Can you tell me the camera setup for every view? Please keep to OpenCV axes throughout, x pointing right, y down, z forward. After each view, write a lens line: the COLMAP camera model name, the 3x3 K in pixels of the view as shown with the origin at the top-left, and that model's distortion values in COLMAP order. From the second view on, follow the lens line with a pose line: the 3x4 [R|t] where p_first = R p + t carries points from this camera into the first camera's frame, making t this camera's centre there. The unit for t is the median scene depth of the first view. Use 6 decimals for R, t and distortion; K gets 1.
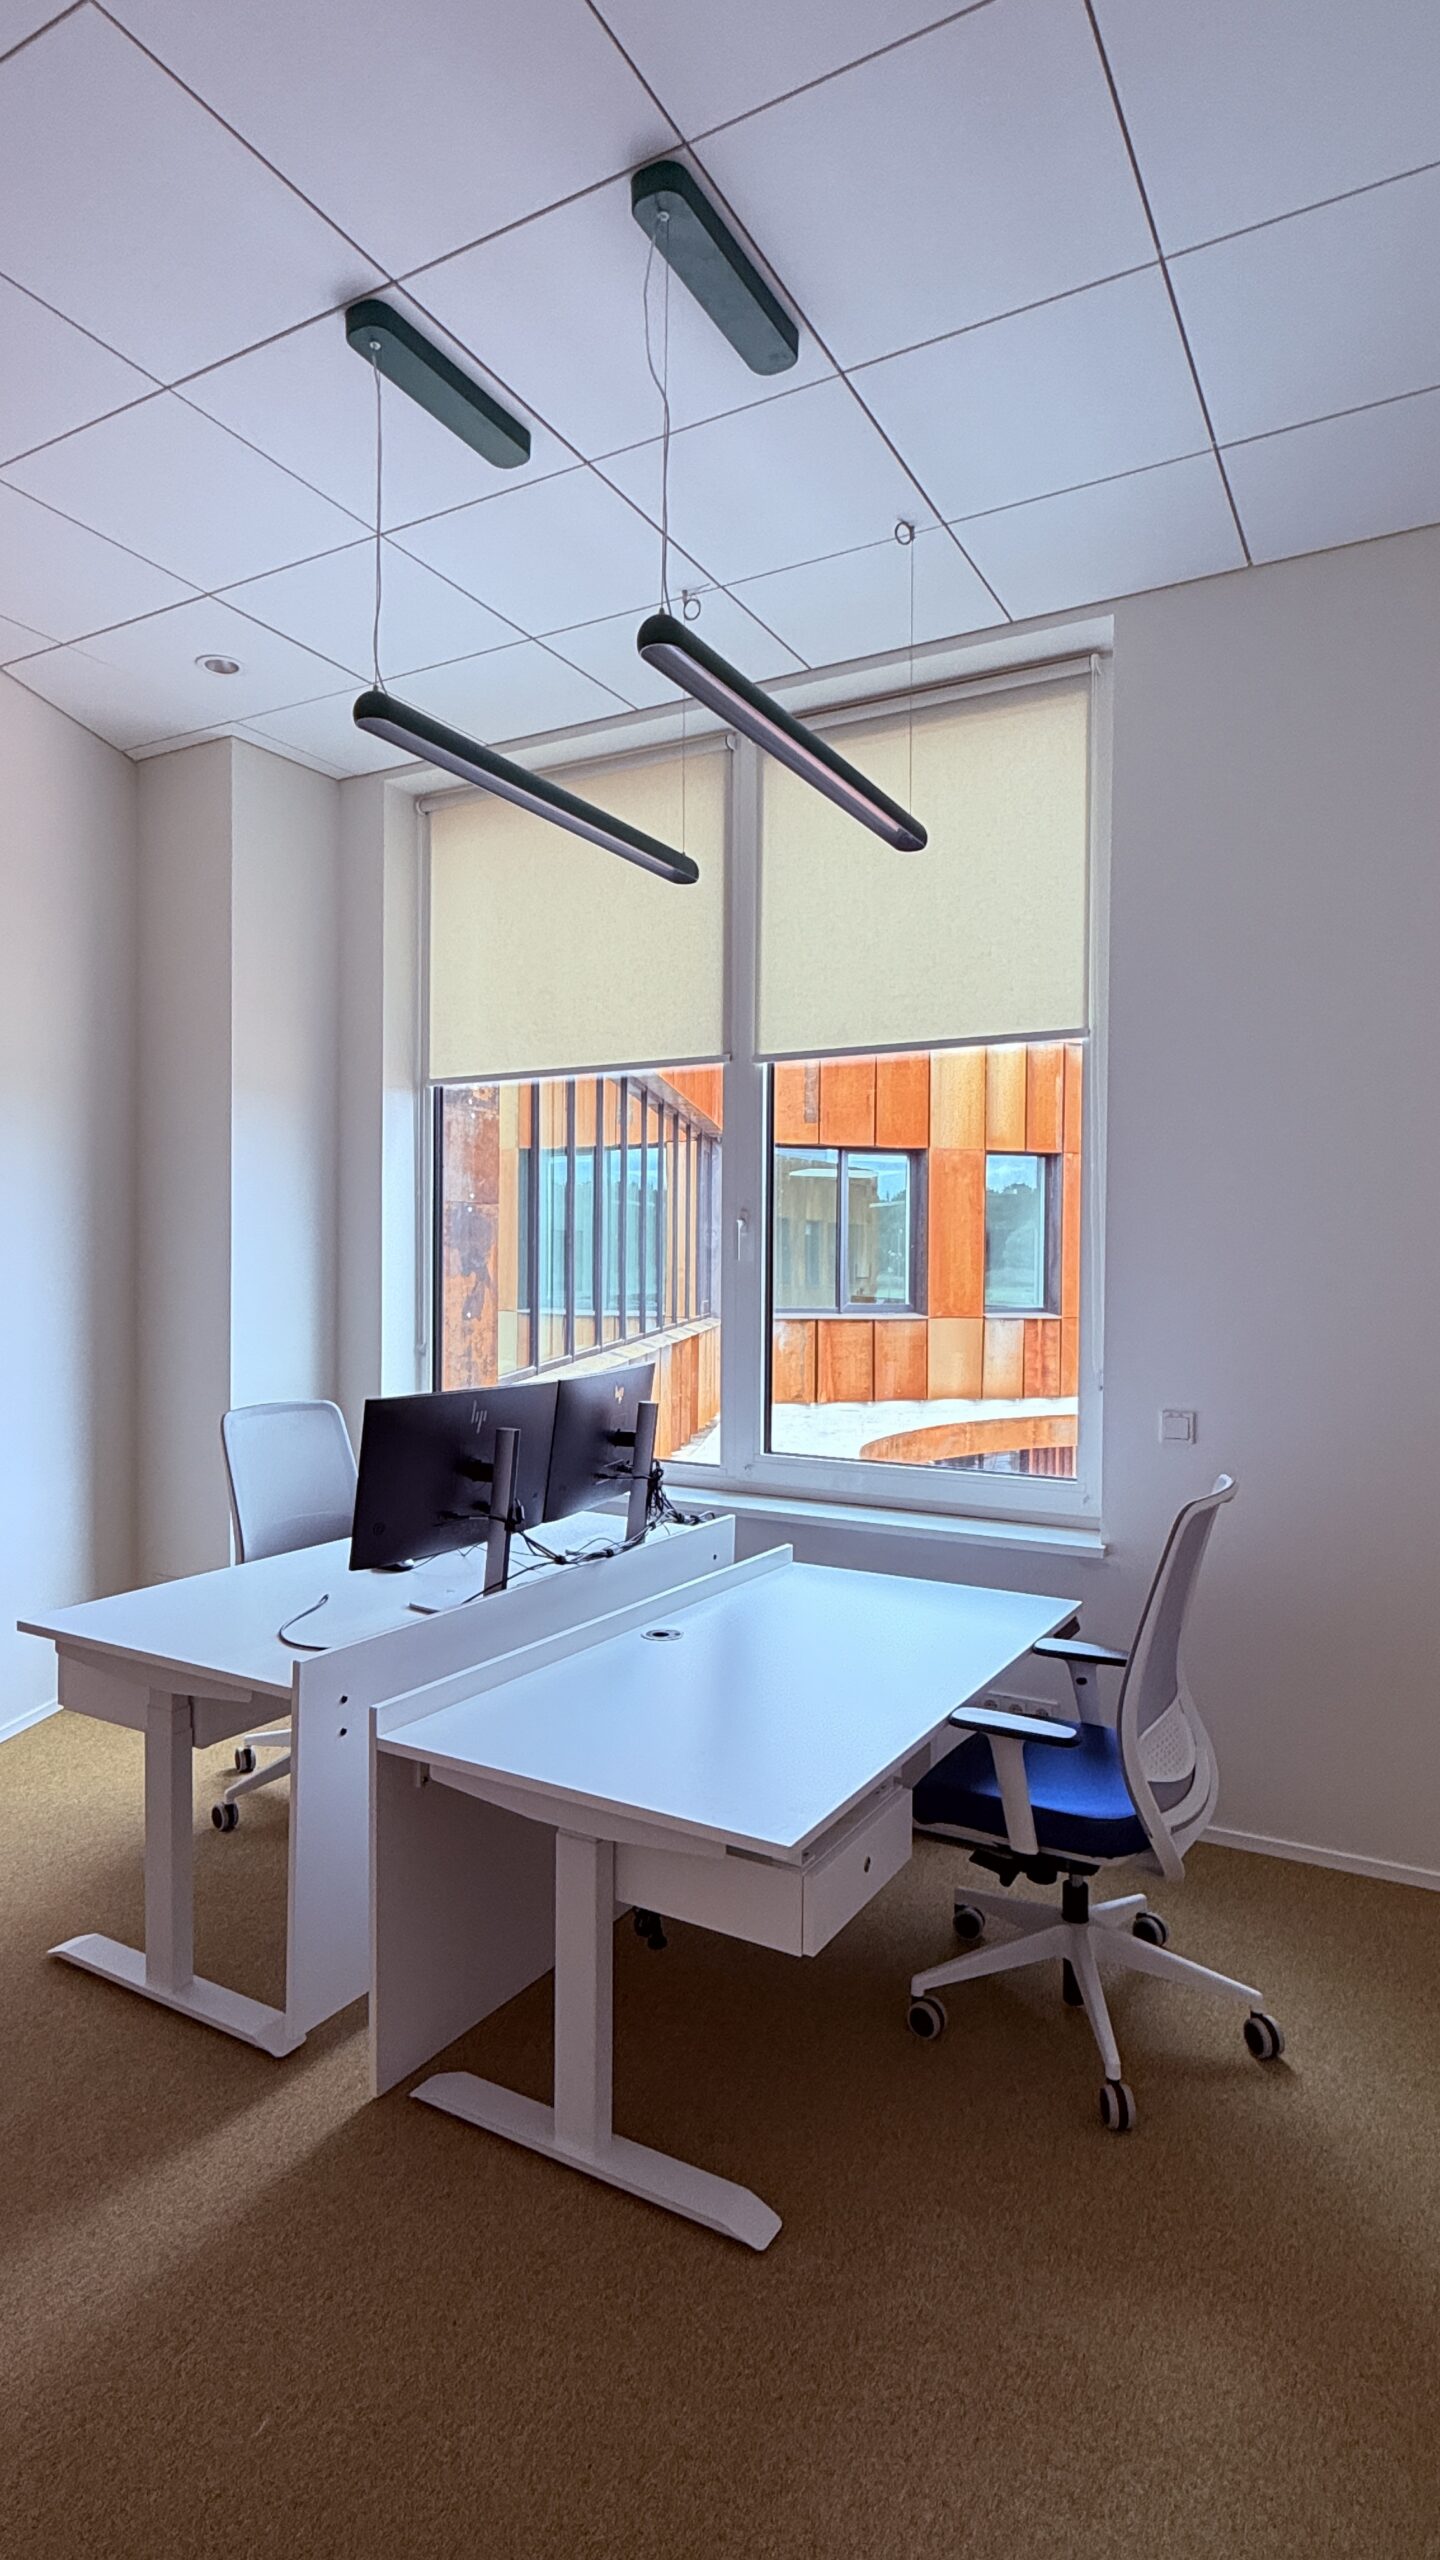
lens RADIAL K [[1347.8, 0, 679.7], [0, 1347.8, 1274.4], [0, 0, 1]] dist [0.004809, -0.003723]
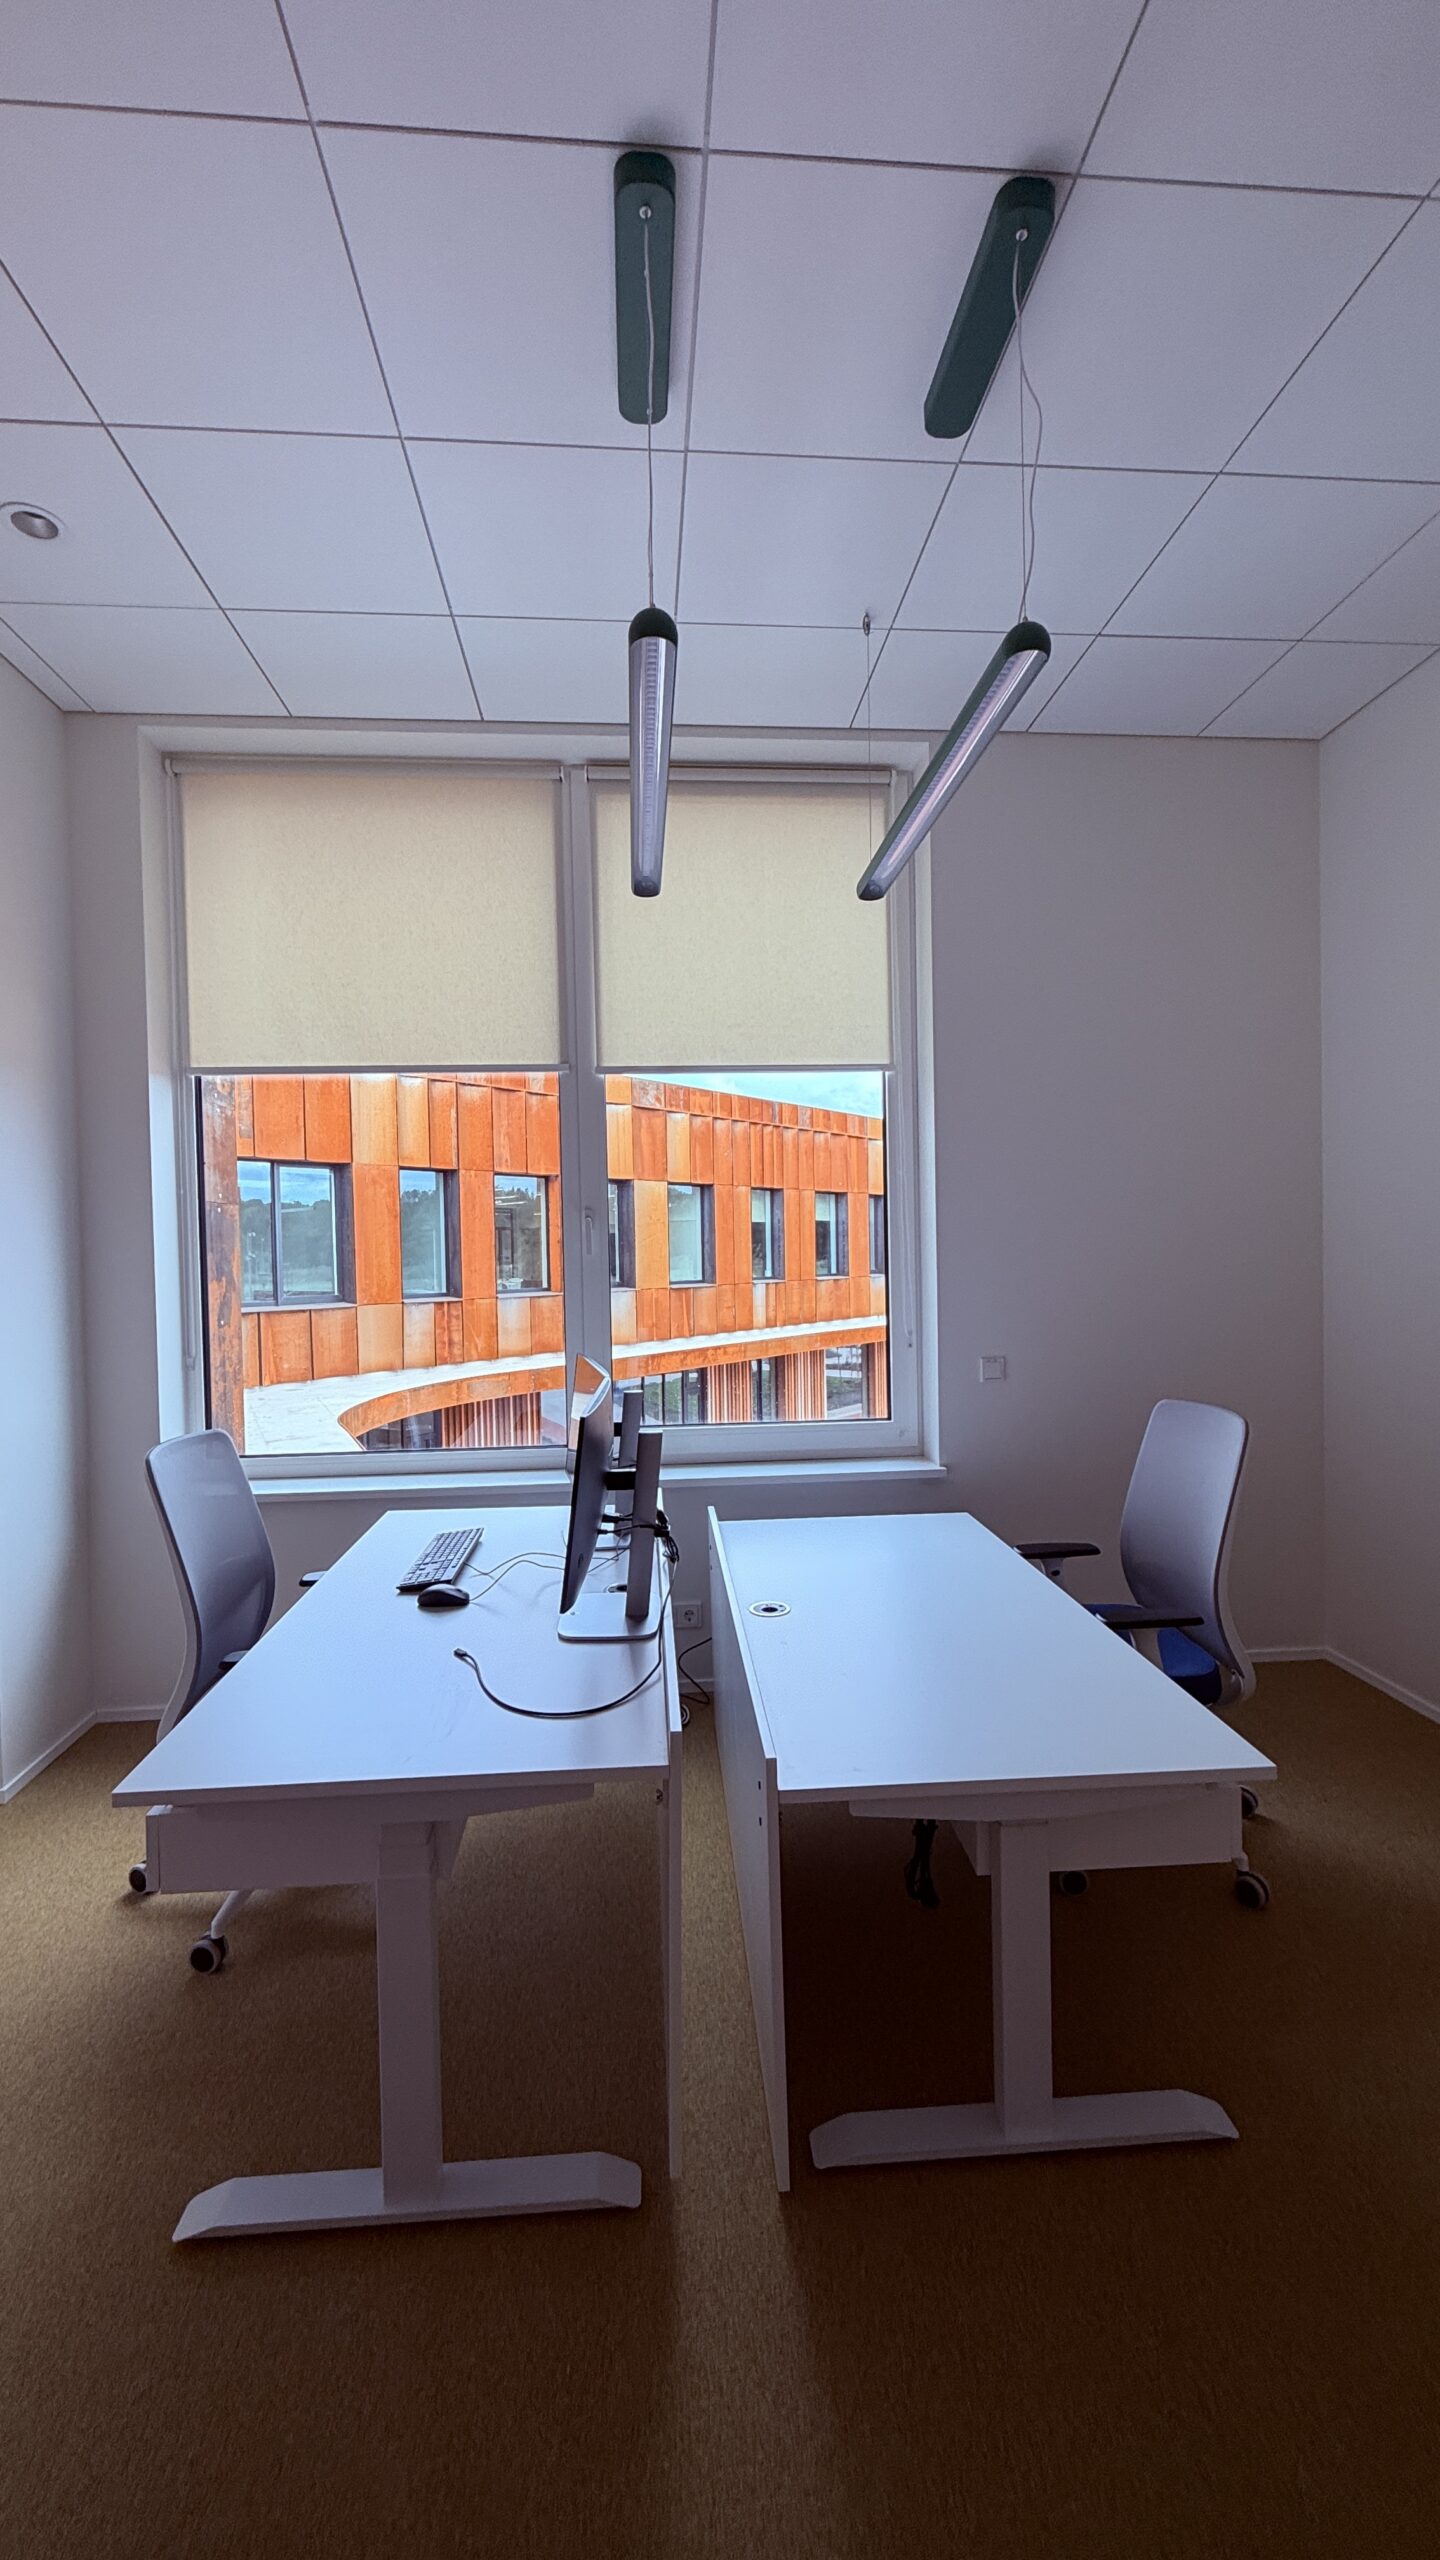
lens RADIAL K [[1044.6, 0, 727.8], [0, 1044.6, 1268.3], [0, 0, 1]] dist [-0.000811, 0.001251]
pose [[0.817526, -0.034041, 0.574884, -0.392601], [0.032798, 0.999383, 0.012536, -0.007108], [-0.574956, 0.008607, 0.818139, 0.277772]]
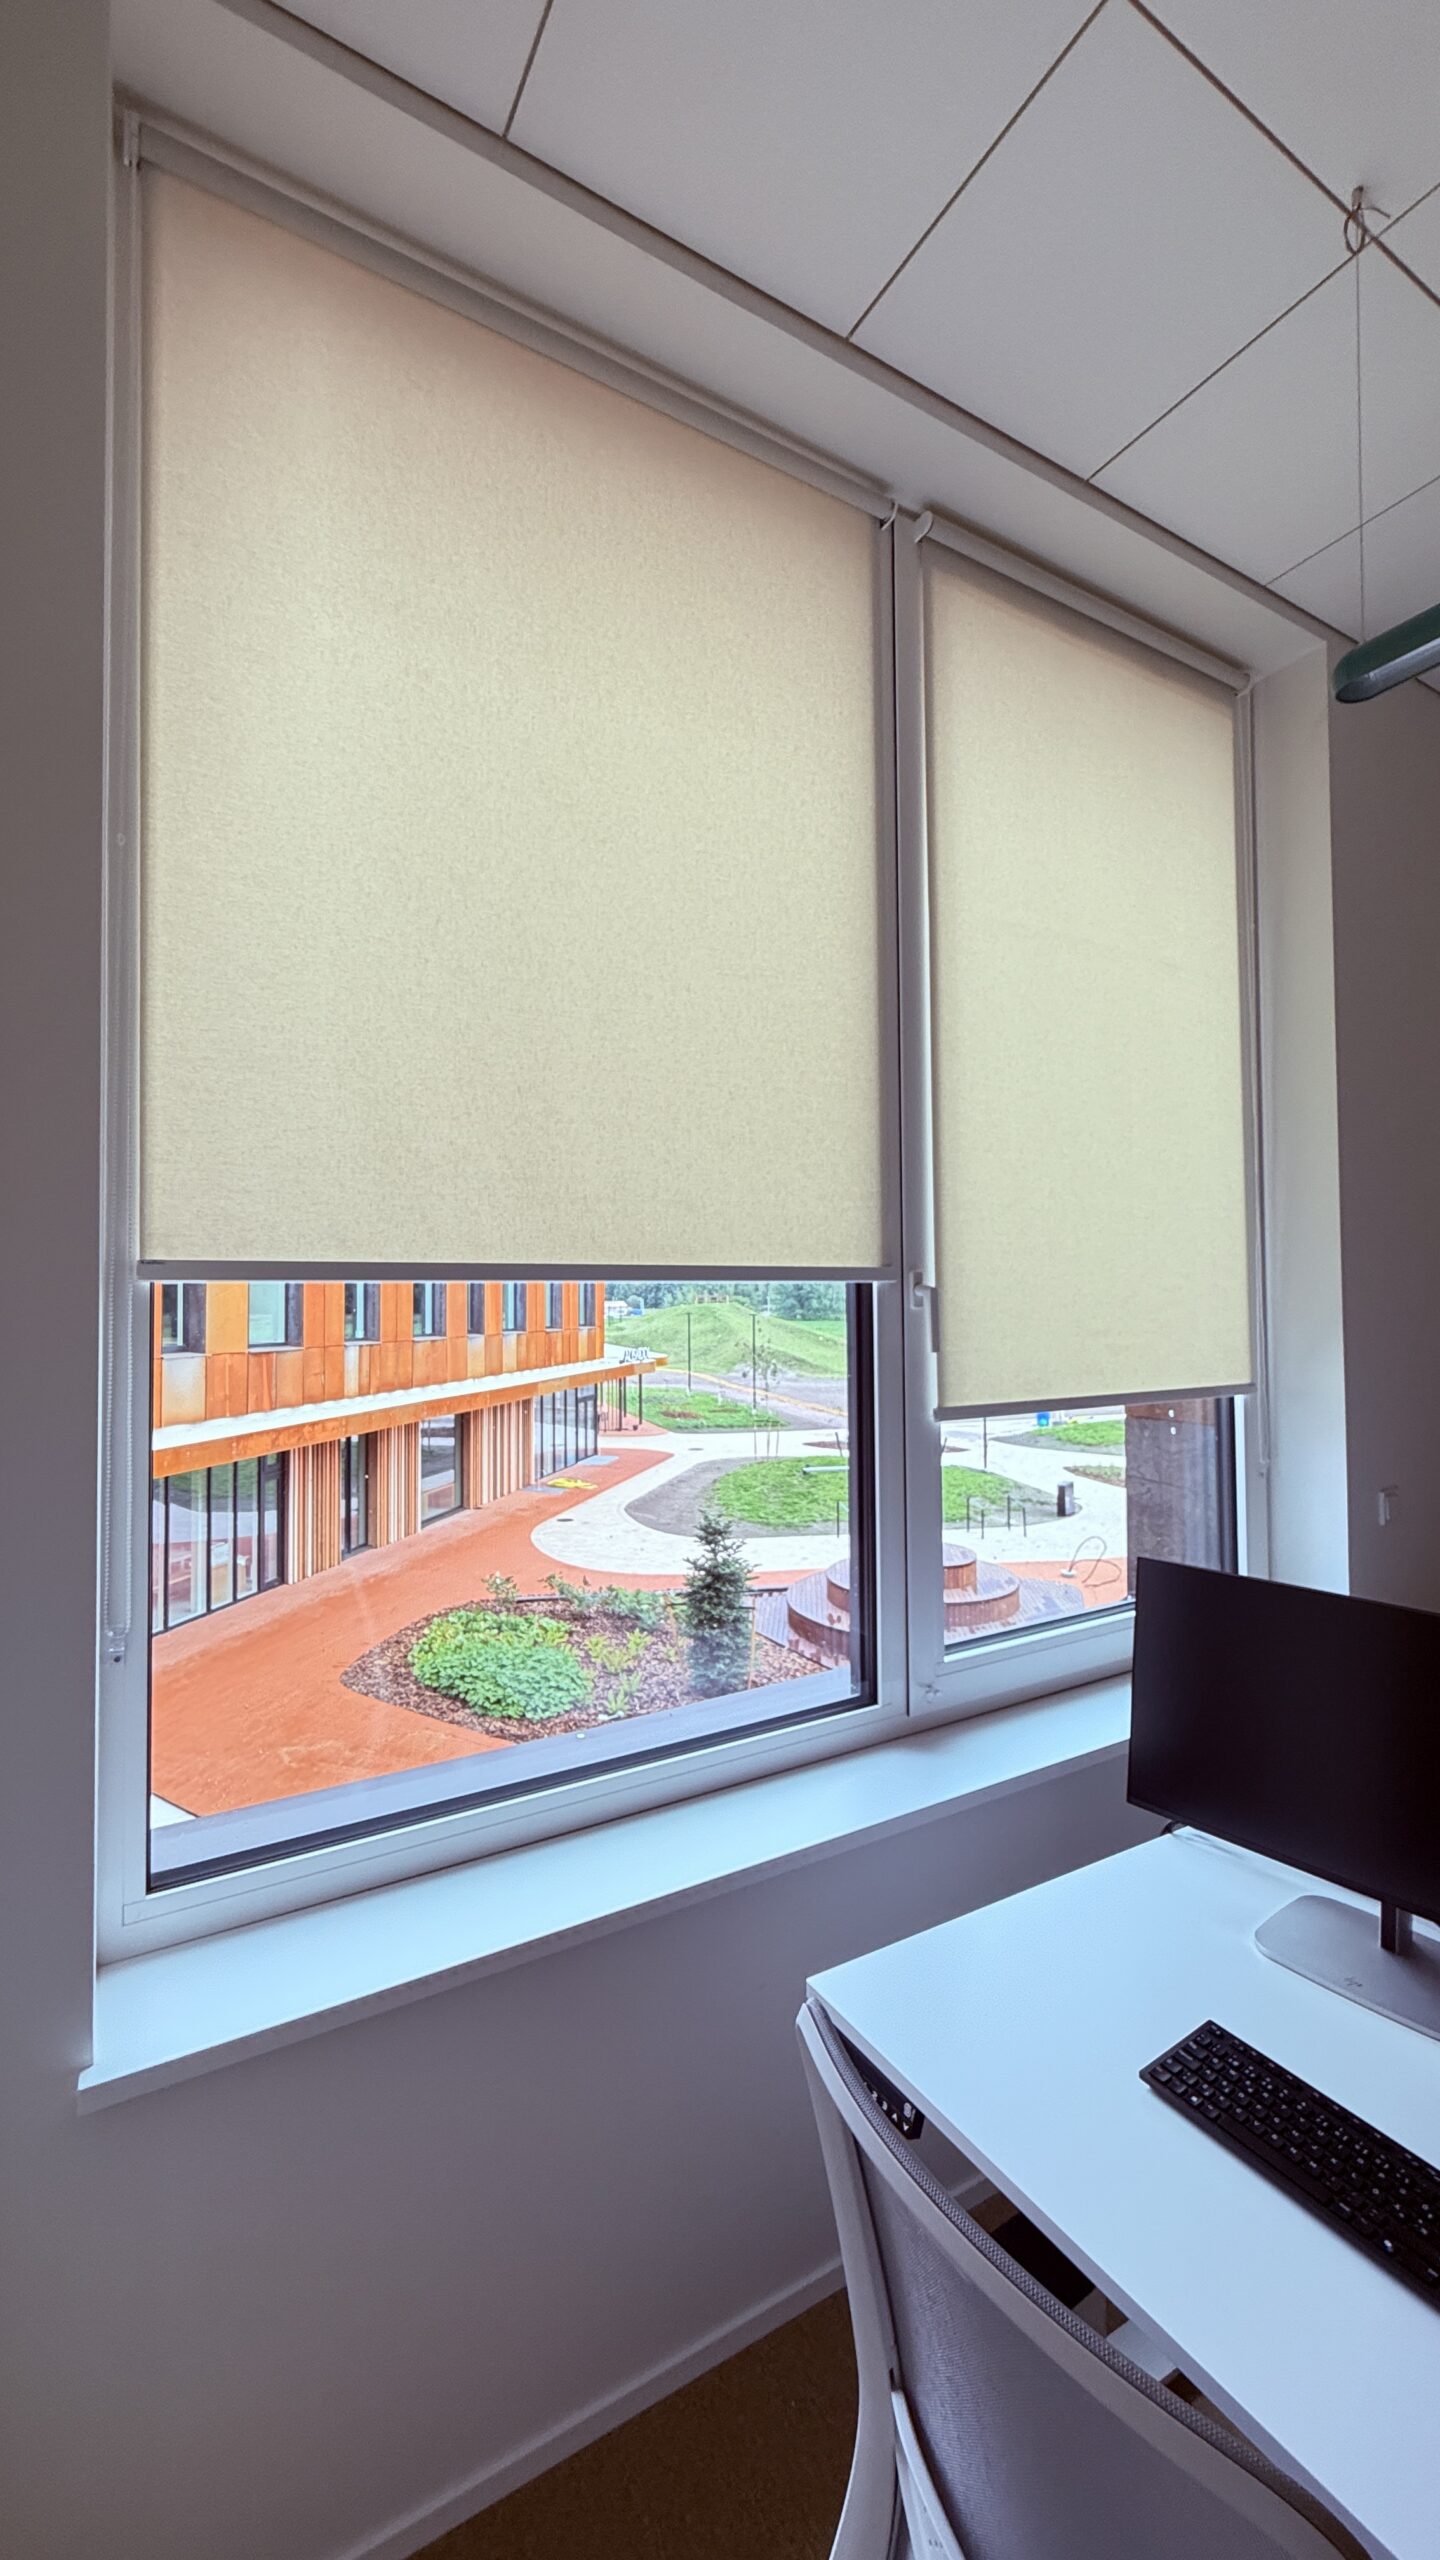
lens RADIAL K [[1044.6, 0, 783.7], [0, 1044.6, 1266.6], [0, 0, 1]] dist [-0.000811, 0.001251]
pose [[0.466783, 0.018442, 0.884179, -0.452437], [0.019922, 0.999310, -0.031361, -0.039241], [-0.884147, 0.032253, 0.466094, 0.938685]]
